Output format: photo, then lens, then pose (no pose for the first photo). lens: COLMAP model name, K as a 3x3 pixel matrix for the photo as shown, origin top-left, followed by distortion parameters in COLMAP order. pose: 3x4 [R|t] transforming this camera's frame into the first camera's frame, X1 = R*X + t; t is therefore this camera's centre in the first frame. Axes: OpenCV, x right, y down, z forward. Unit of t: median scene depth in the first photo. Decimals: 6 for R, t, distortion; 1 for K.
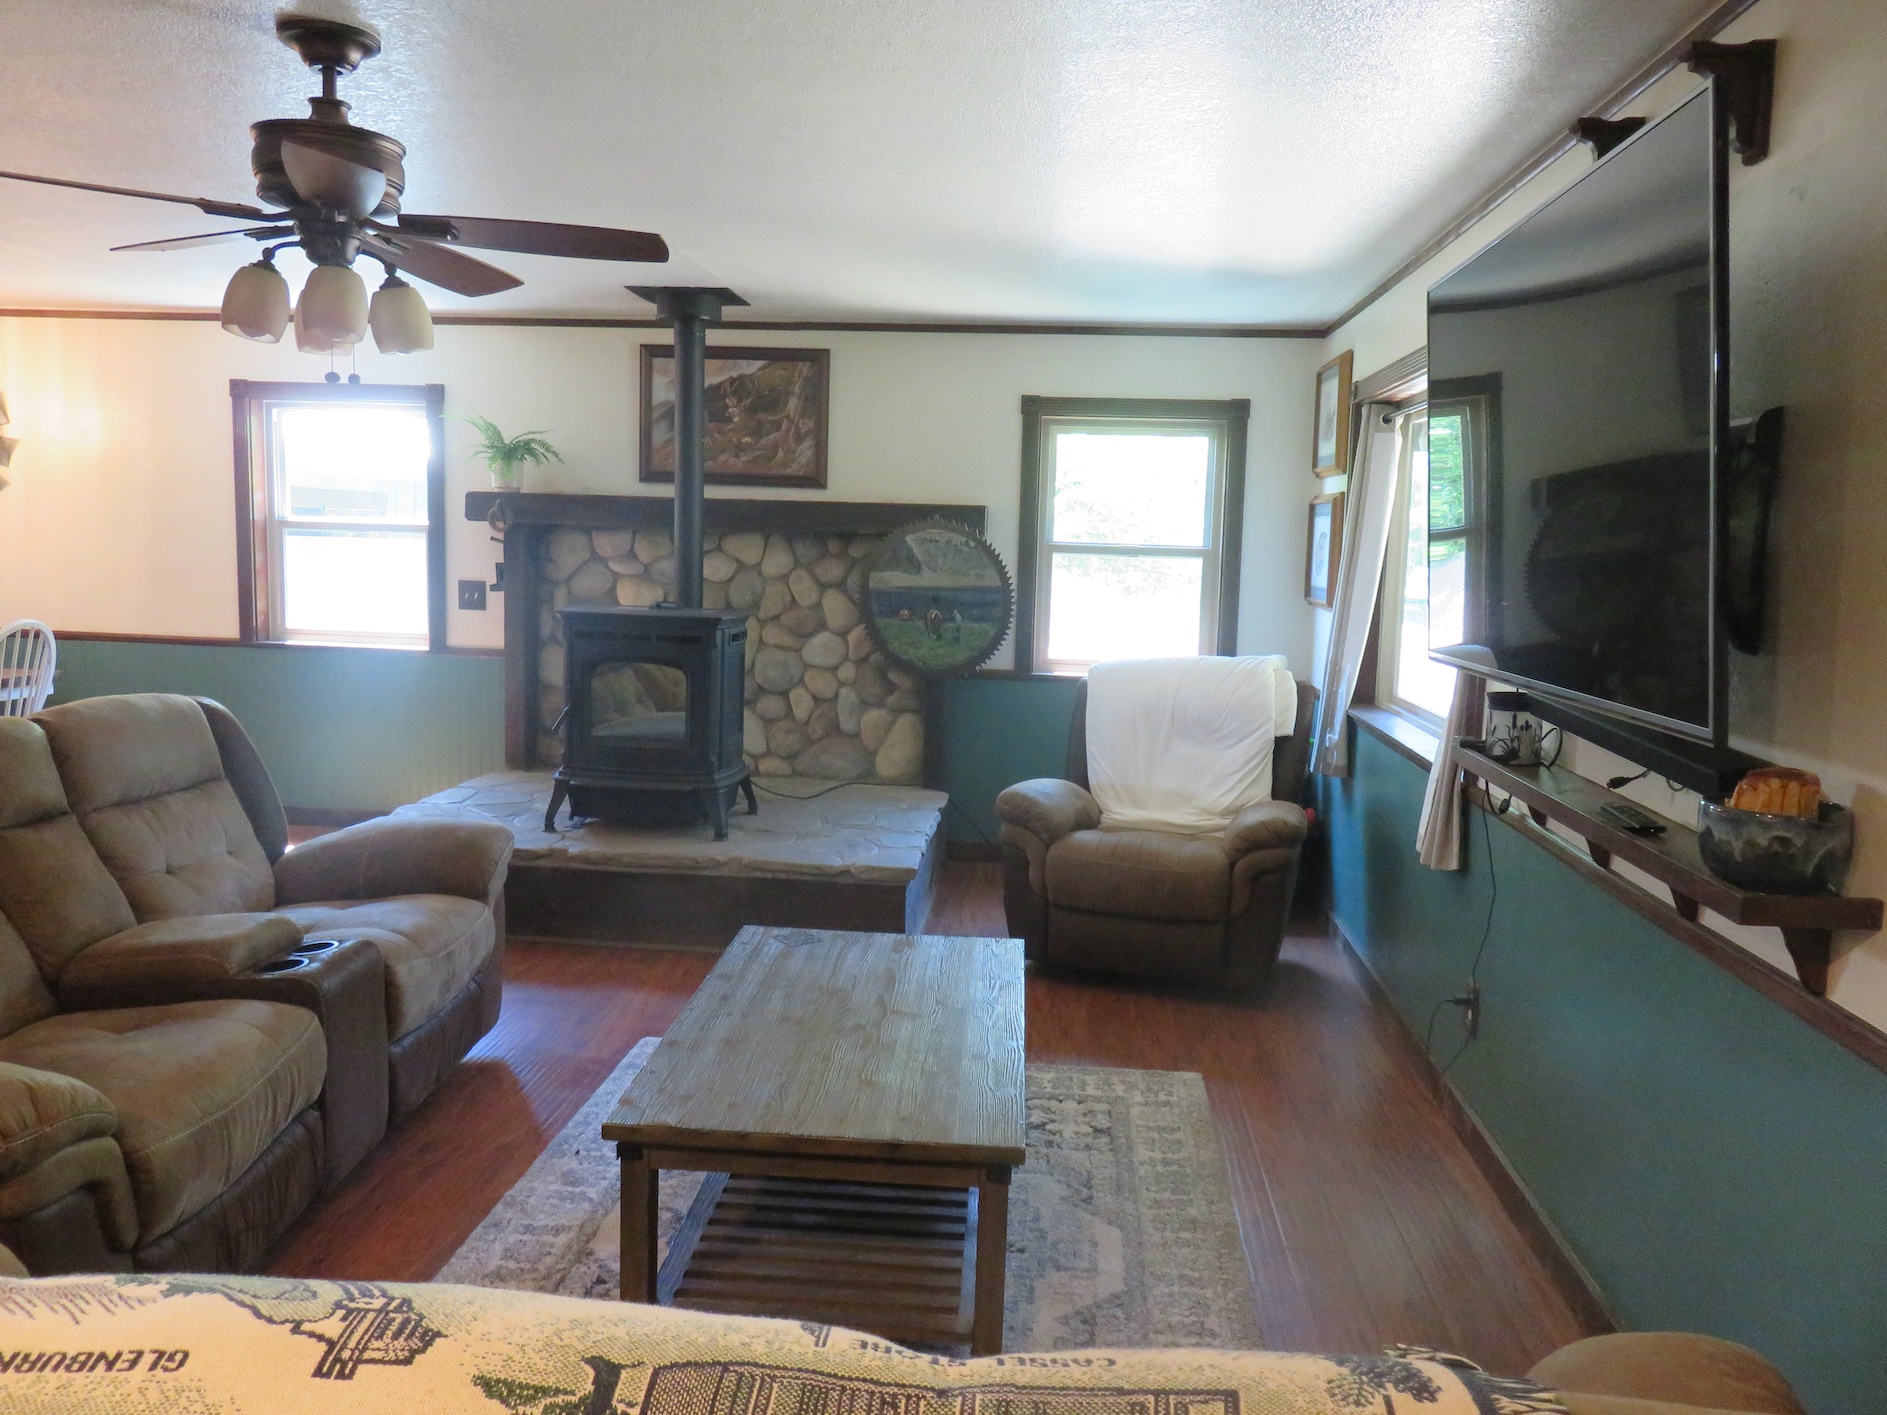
lens RADIAL K [[1410.7, 0, 943.5], [0, 1410.7, 707.5], [0, 0, 1]] dist [-0.006062, 0.003840]
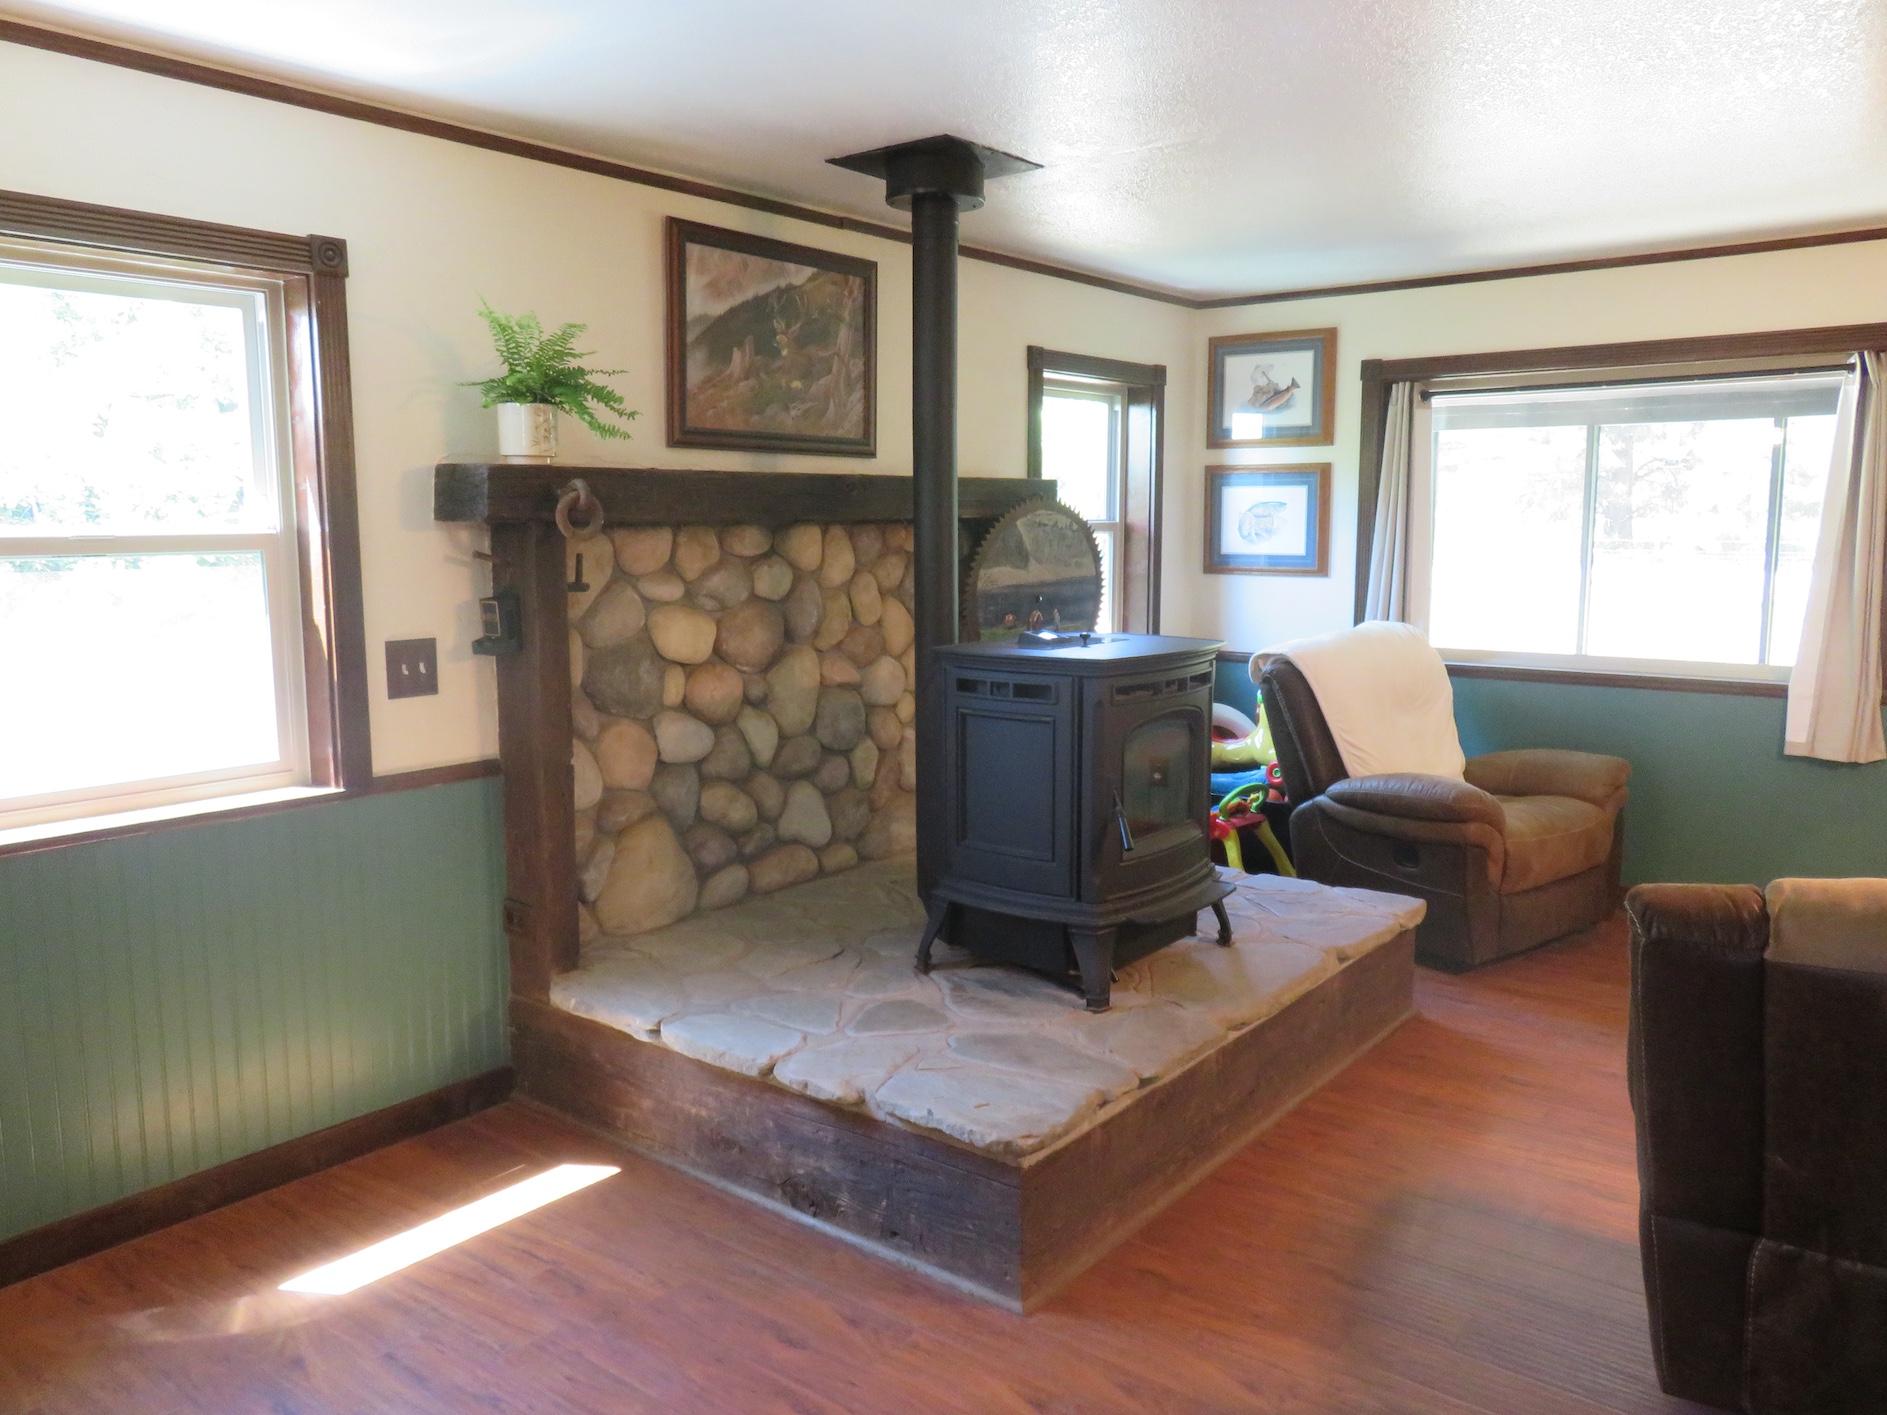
lens RADIAL K [[1410.7, 0, 943.5], [0, 1410.7, 707.5], [0, 0, 1]] dist [-0.006062, 0.003840]
pose [[0.550205, -0.145288, 0.822293, -0.670383], [0.125299, 0.987962, 0.090721, -0.090568], [-0.825575, 0.053118, 0.561786, 0.574645]]
